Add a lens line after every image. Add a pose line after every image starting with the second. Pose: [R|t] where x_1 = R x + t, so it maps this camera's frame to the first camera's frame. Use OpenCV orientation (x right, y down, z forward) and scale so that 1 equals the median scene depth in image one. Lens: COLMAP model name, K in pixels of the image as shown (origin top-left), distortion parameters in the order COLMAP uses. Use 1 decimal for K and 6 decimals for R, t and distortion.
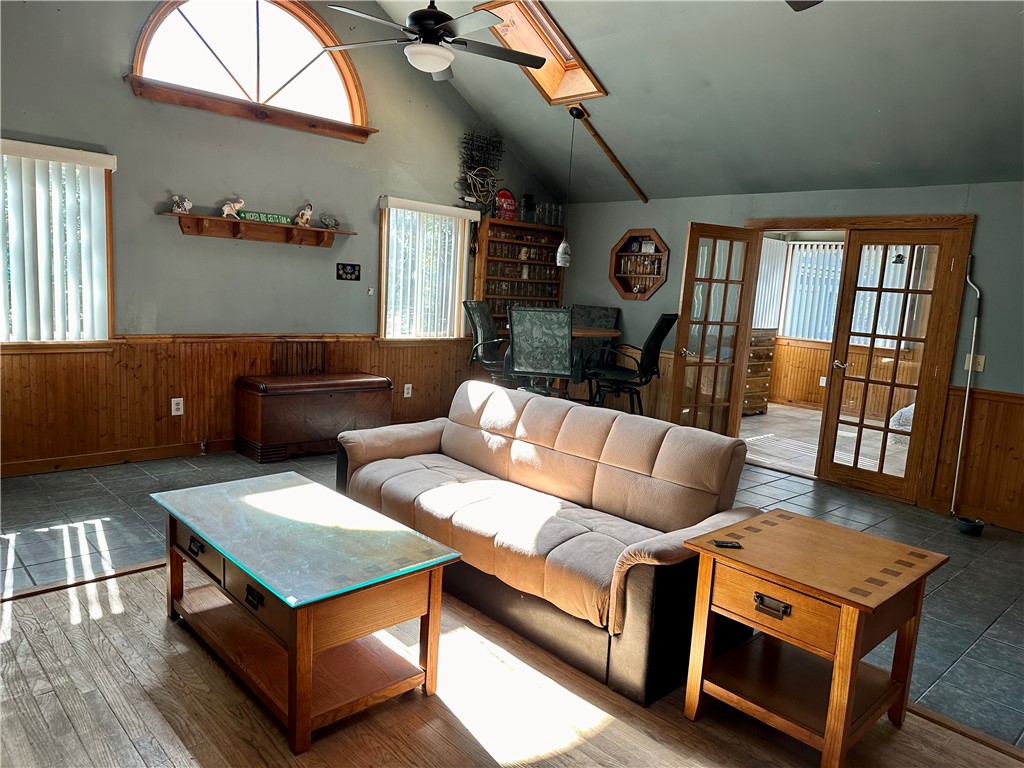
lens RADIAL K [[713.8, 0, 516.1], [0, 713.8, 387.3], [0, 0, 1]] dist [0.080377, -0.099358]
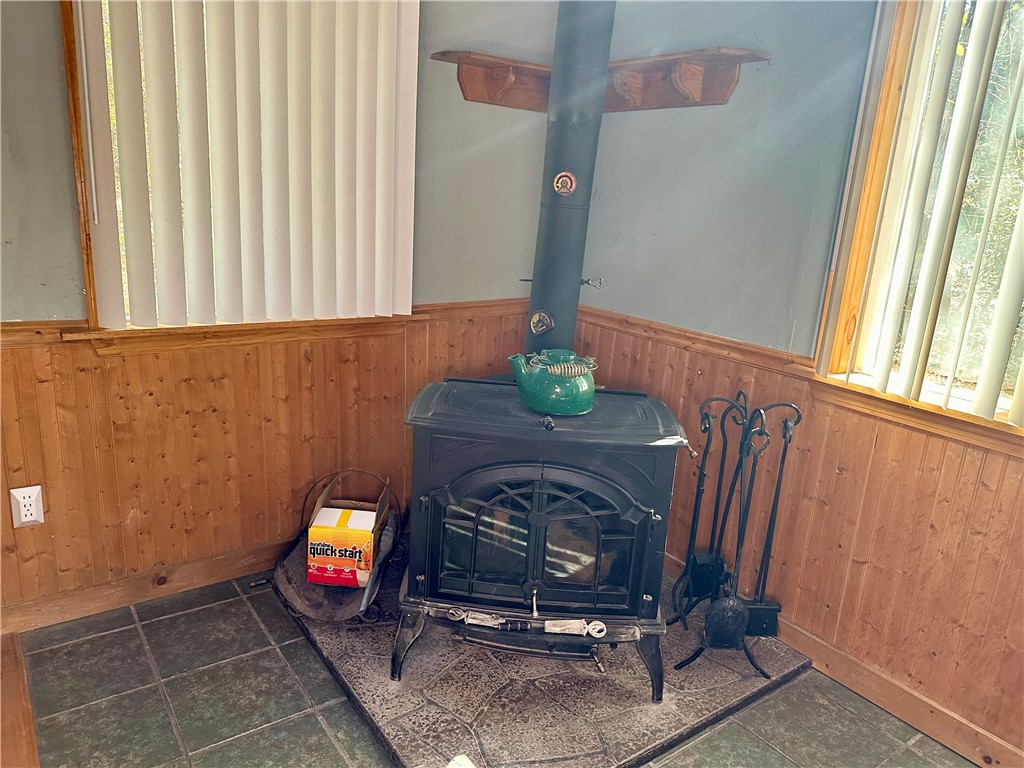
lens RADIAL K [[713.8, 0, 507.0], [0, 713.8, 376.1], [0, 0, 1]] dist [0.080377, -0.099358]
pose [[-0.110662, 0.182583, -0.976943, -0.246596], [-0.213706, 0.955615, 0.202805, -0.090608], [0.970610, 0.231222, -0.066731, 0.657954]]
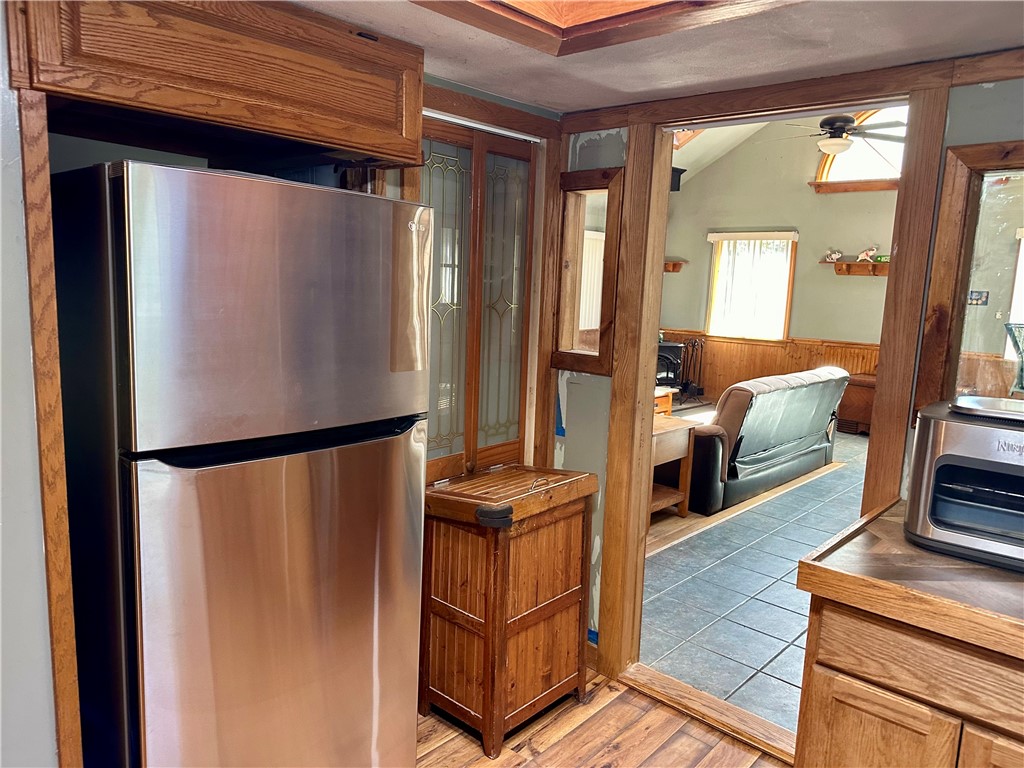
lens RADIAL K [[713.8, 0, 514.2], [0, 713.8, 379.6], [0, 0, 1]] dist [0.080377, -0.099358]
pose [[0.080914, 0.083029, -0.993257, 0.978539], [-0.178914, 0.981548, 0.067475, 0.023218], [0.980532, 0.172248, 0.094276, 0.216148]]
